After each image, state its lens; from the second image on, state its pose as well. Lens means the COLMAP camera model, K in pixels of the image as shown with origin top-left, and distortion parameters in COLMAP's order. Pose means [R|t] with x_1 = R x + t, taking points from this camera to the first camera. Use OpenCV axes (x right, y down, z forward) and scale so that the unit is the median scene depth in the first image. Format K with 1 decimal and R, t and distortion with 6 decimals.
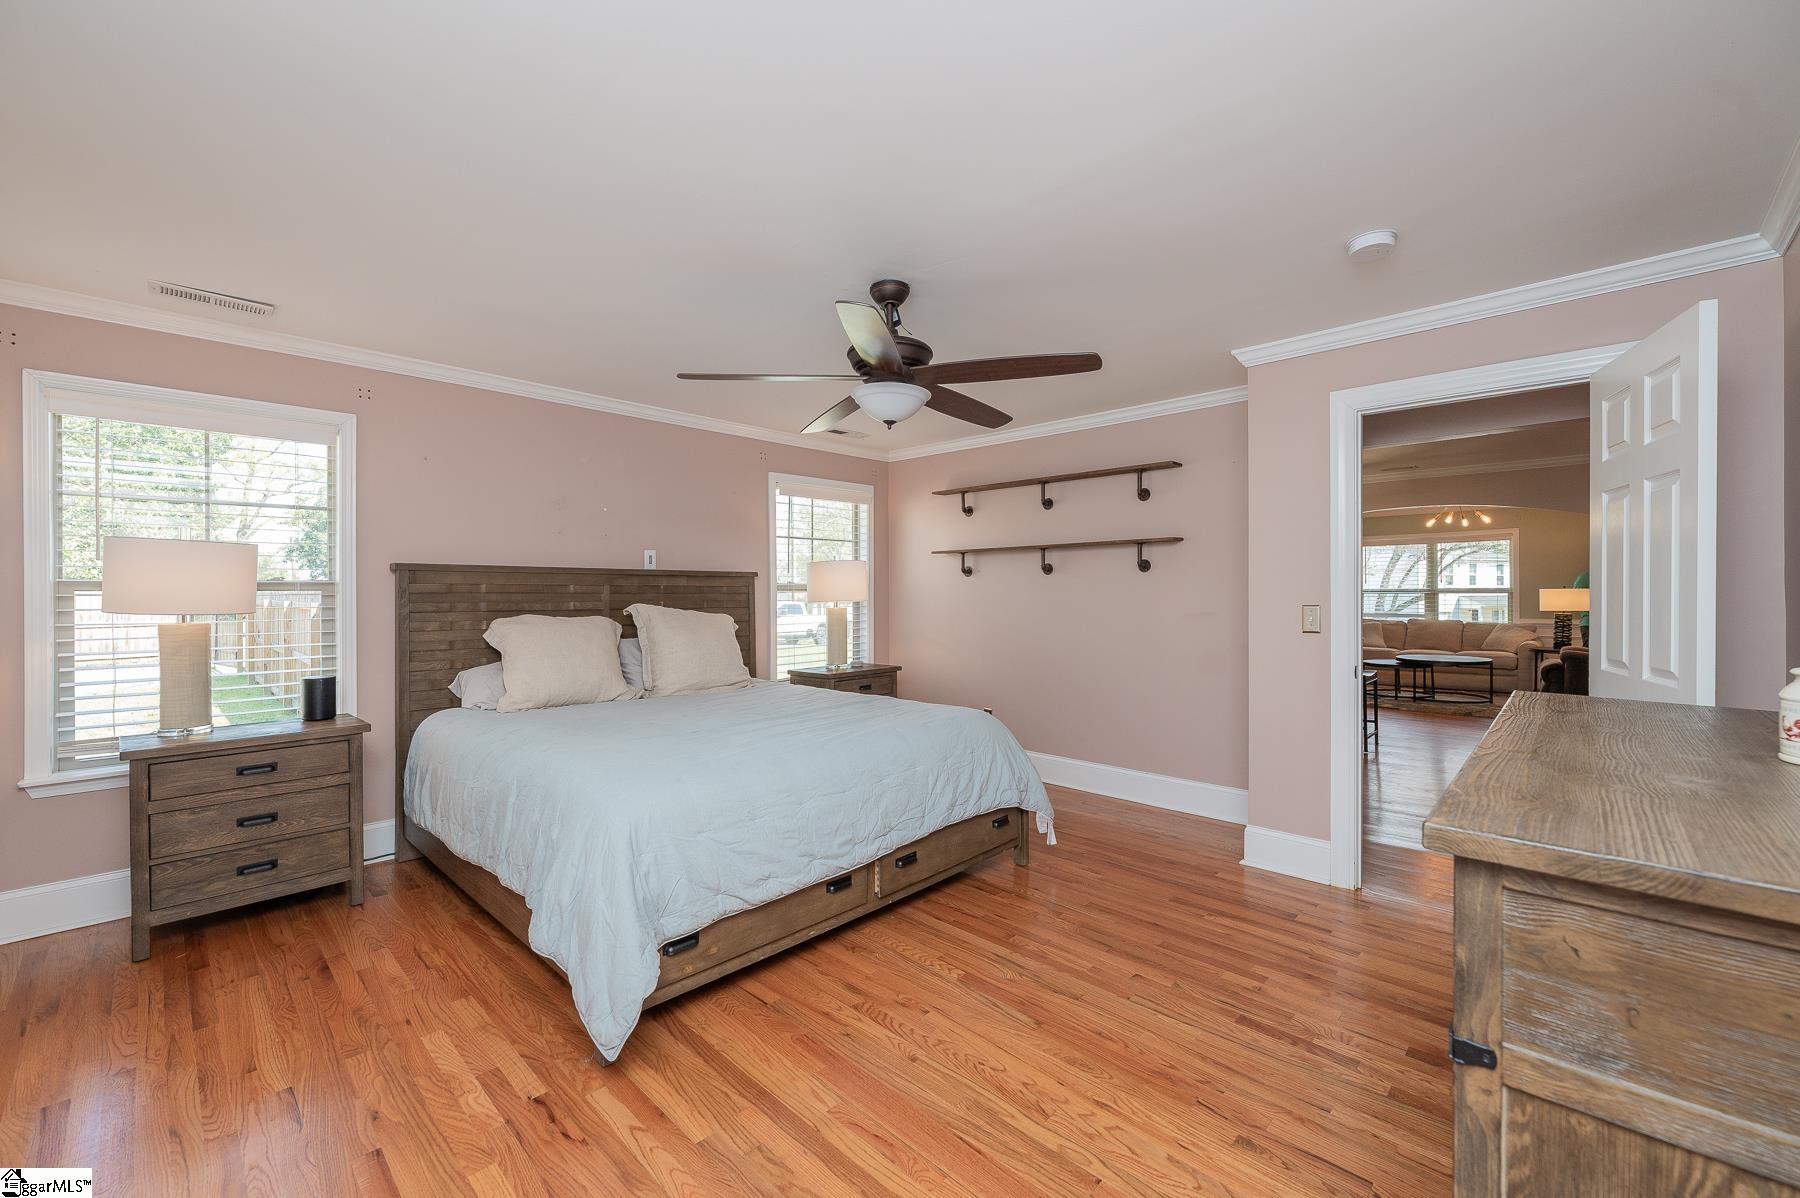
lens RADIAL K [[711.6, 0, 889.8], [0, 711.6, 593.5], [0, 0, 1]] dist [-0.001262, -0.000069]
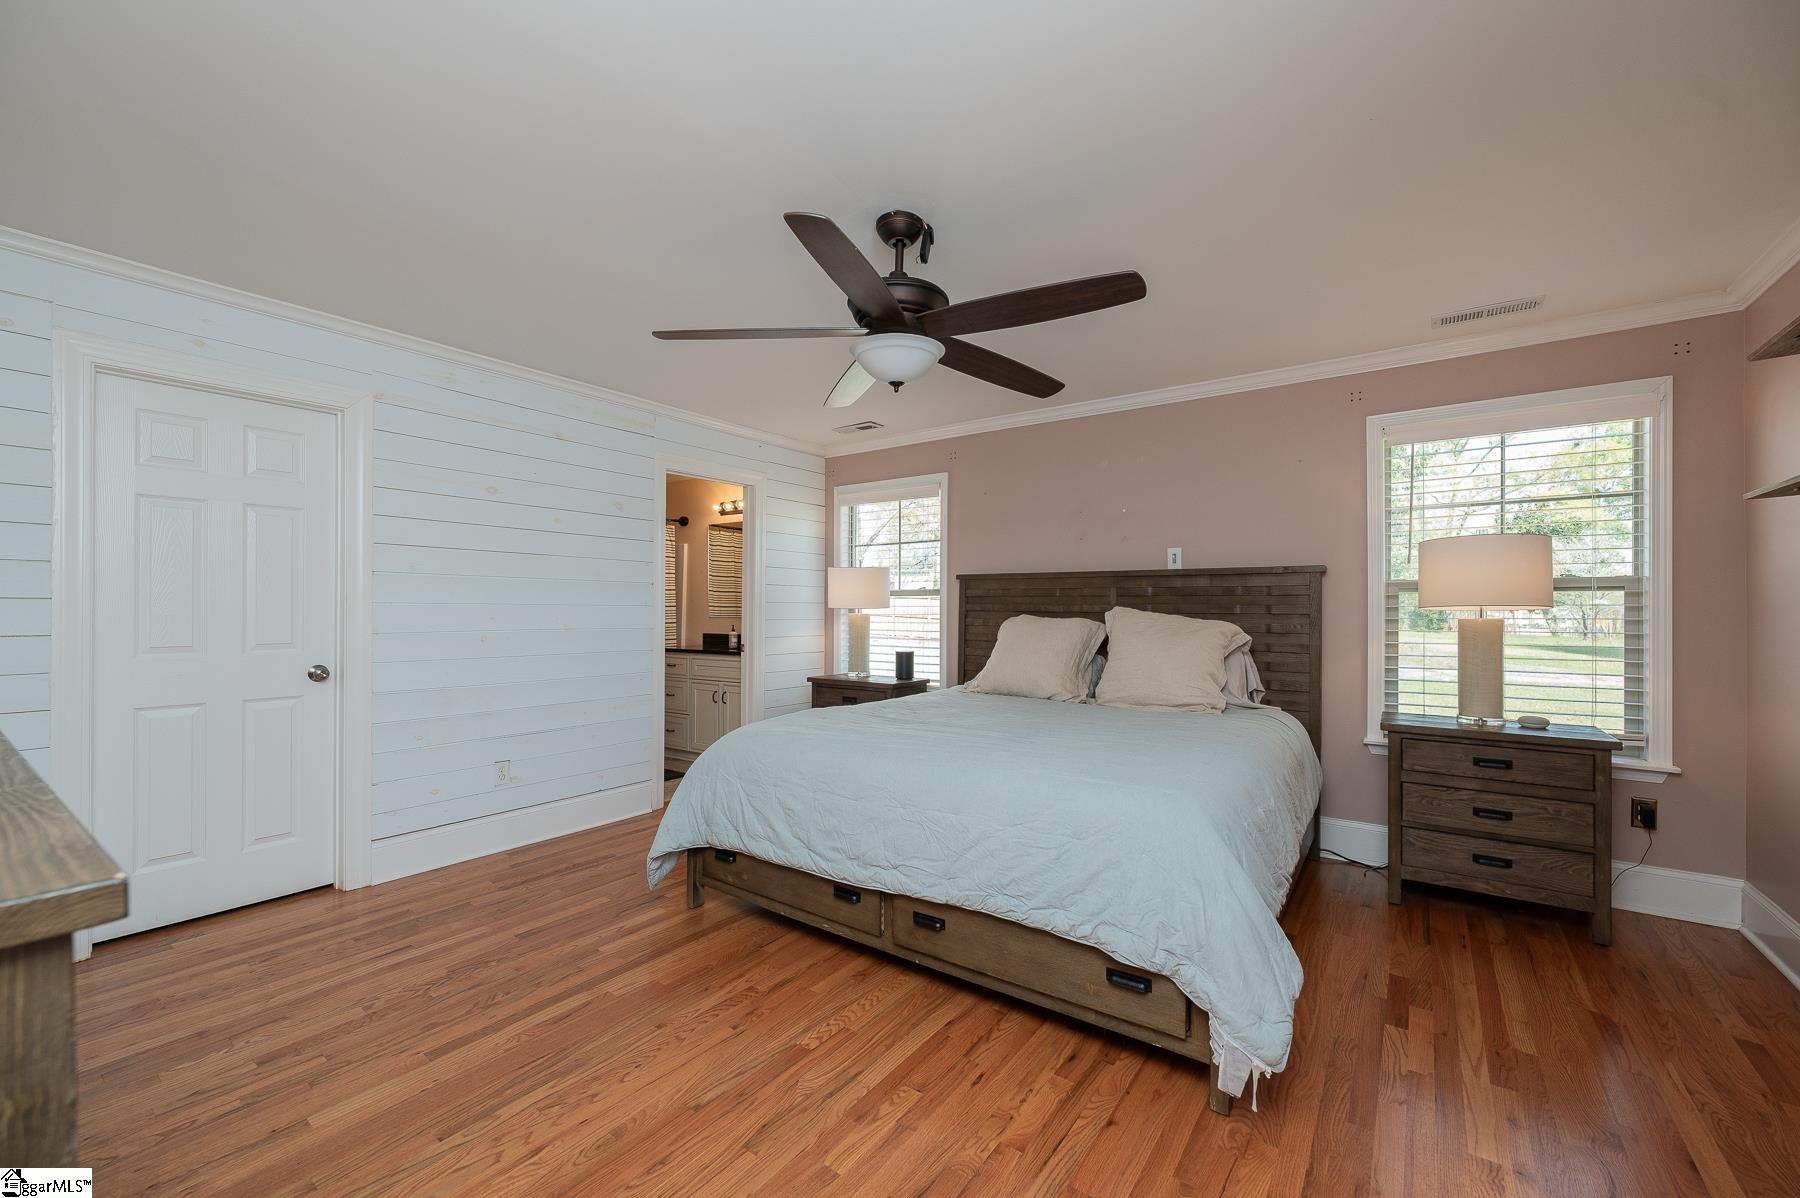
lens RADIAL K [[718.3, 0, 909.6], [0, 718.3, 586.1], [0, 0, 1]] dist [0.036933, -0.000112]
pose [[0.153894, -0.012528, -0.988008, 0.807390], [0.006970, 0.999909, -0.011593, -0.005974], [0.988063, -0.005102, 0.153967, 0.803362]]
